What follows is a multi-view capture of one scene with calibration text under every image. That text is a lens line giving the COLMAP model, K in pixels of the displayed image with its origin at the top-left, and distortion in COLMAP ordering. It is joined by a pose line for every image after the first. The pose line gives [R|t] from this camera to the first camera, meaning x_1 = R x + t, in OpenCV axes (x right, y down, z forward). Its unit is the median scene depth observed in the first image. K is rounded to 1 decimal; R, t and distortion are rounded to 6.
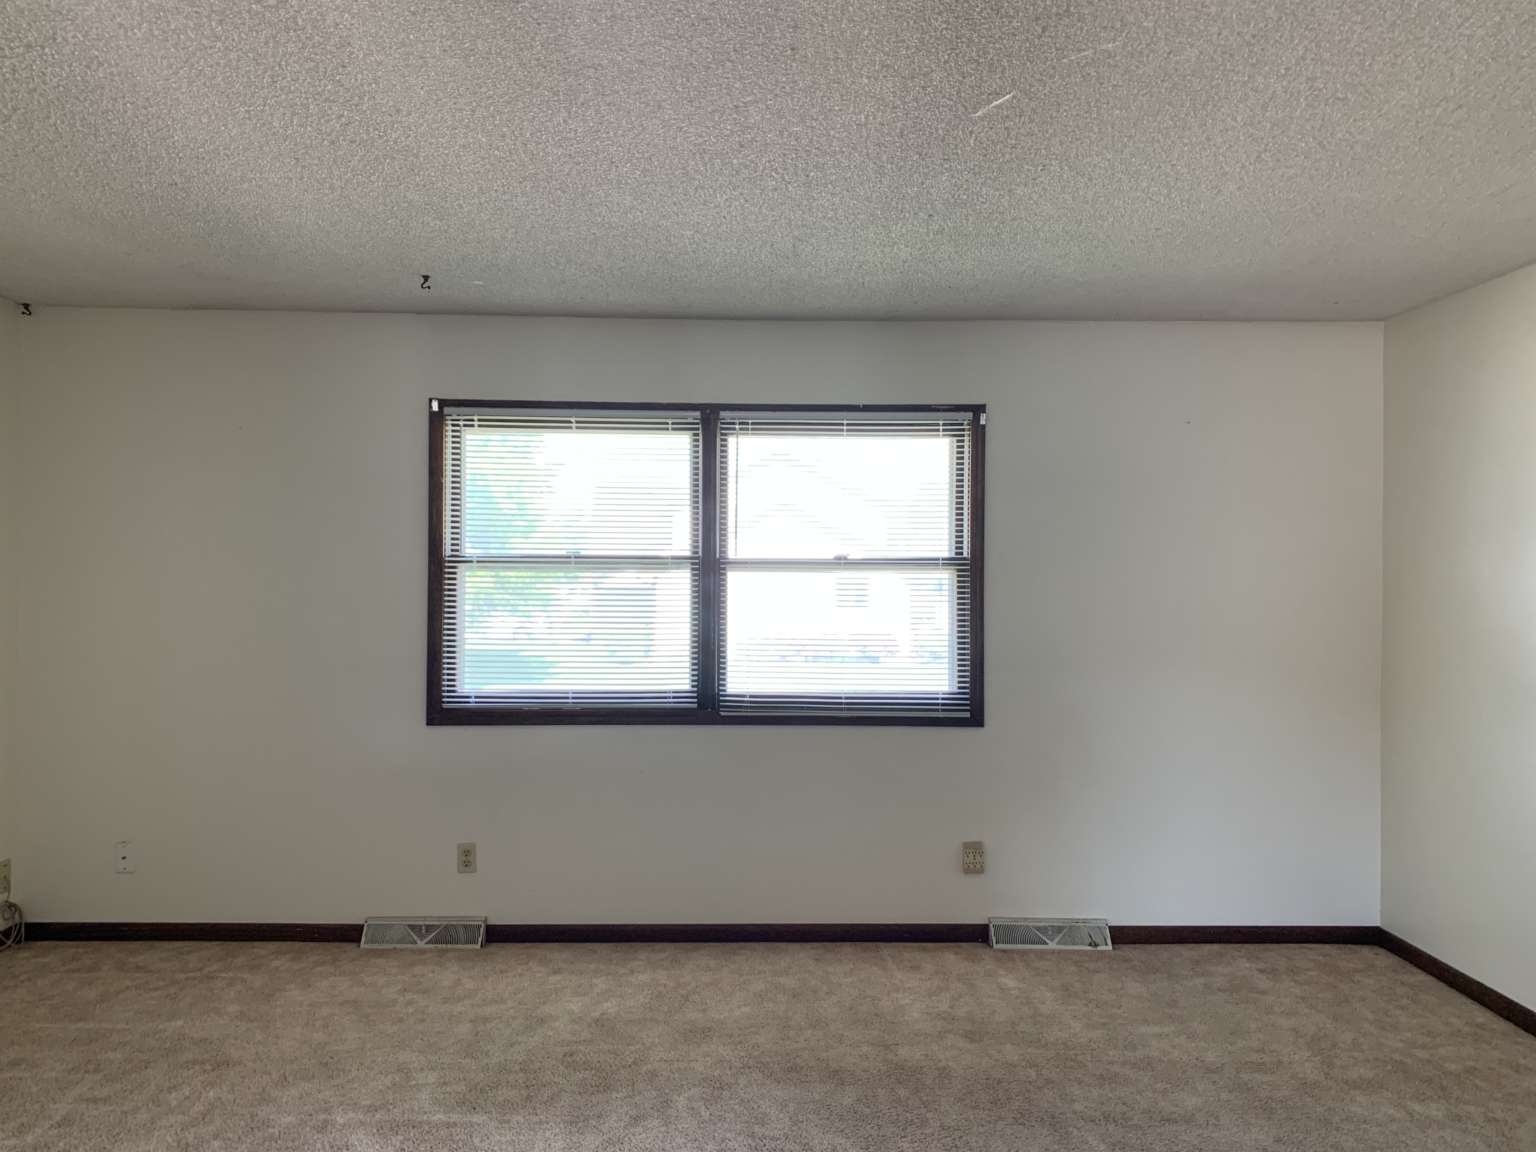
lens RADIAL K [[1167.4, 0, 766.9], [0, 1167.4, 564.4], [0, 0, 1]] dist [0.007395, -0.007296]
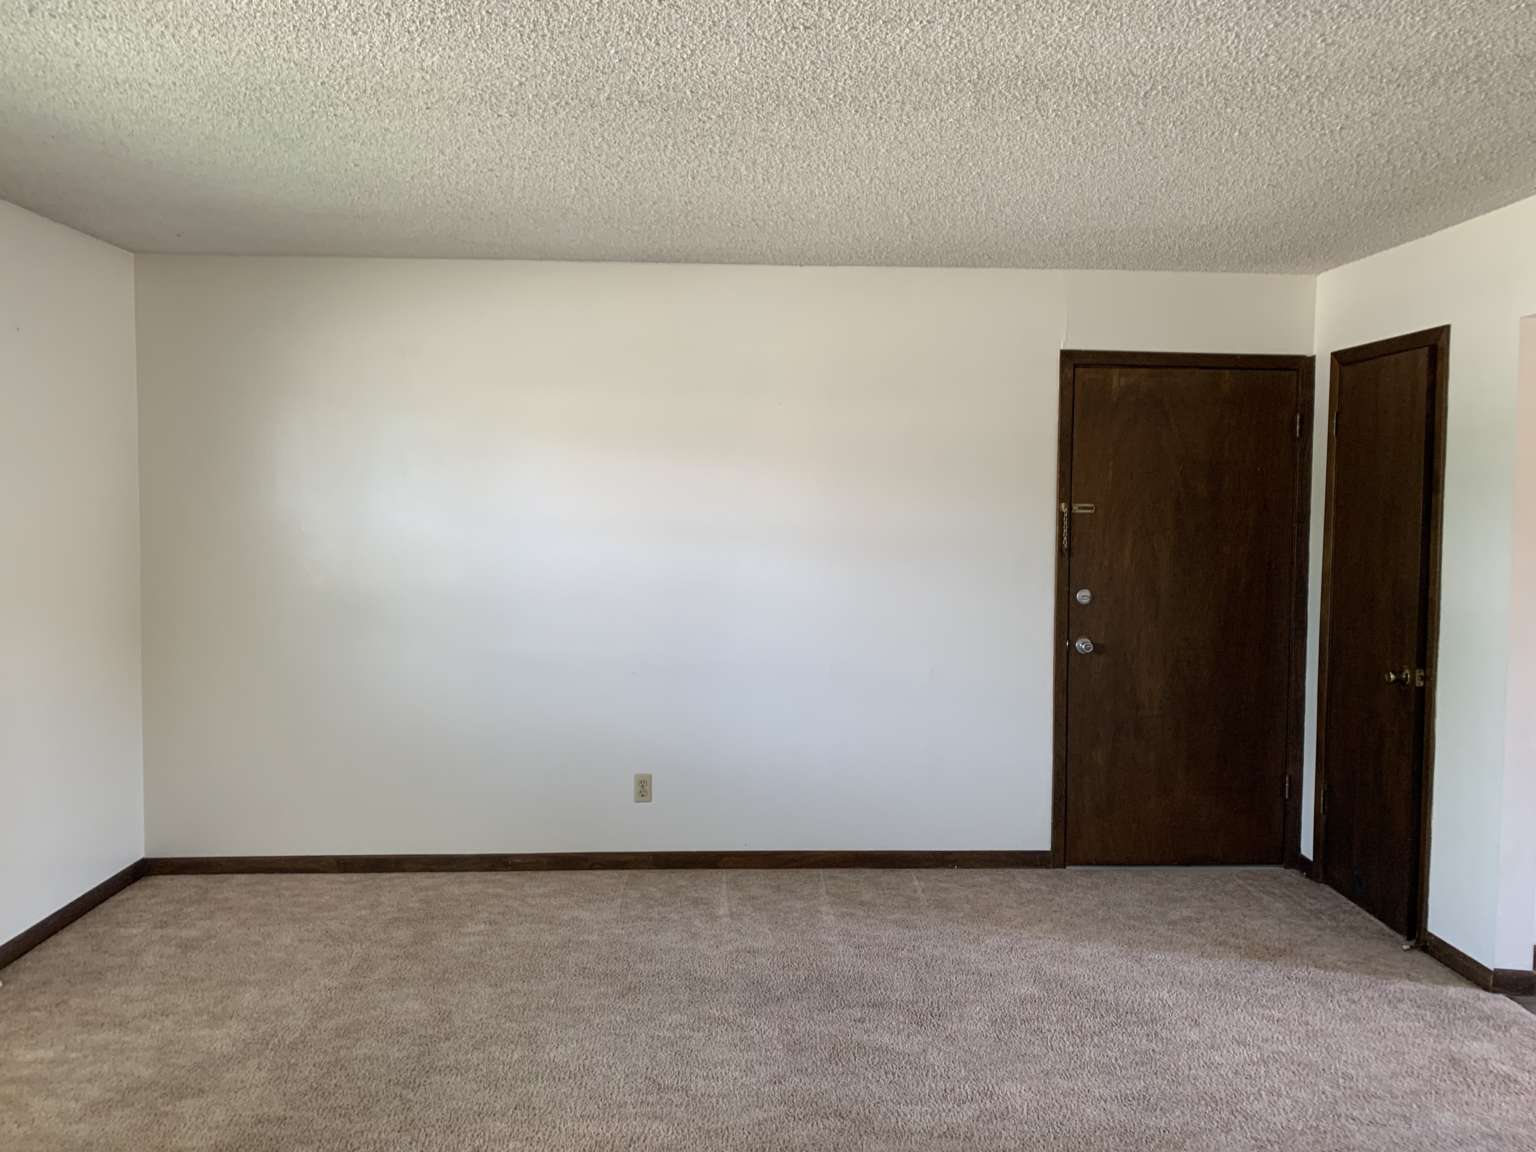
lens RADIAL K [[1167.4, 0, 766.9], [0, 1167.4, 564.4], [0, 0, 1]] dist [0.007395, -0.007296]
pose [[-0.022552, -0.059025, 0.998002, -0.524372], [-0.012803, 0.998191, 0.058747, -0.011453], [-0.999664, -0.011452, -0.023267, 0.526428]]
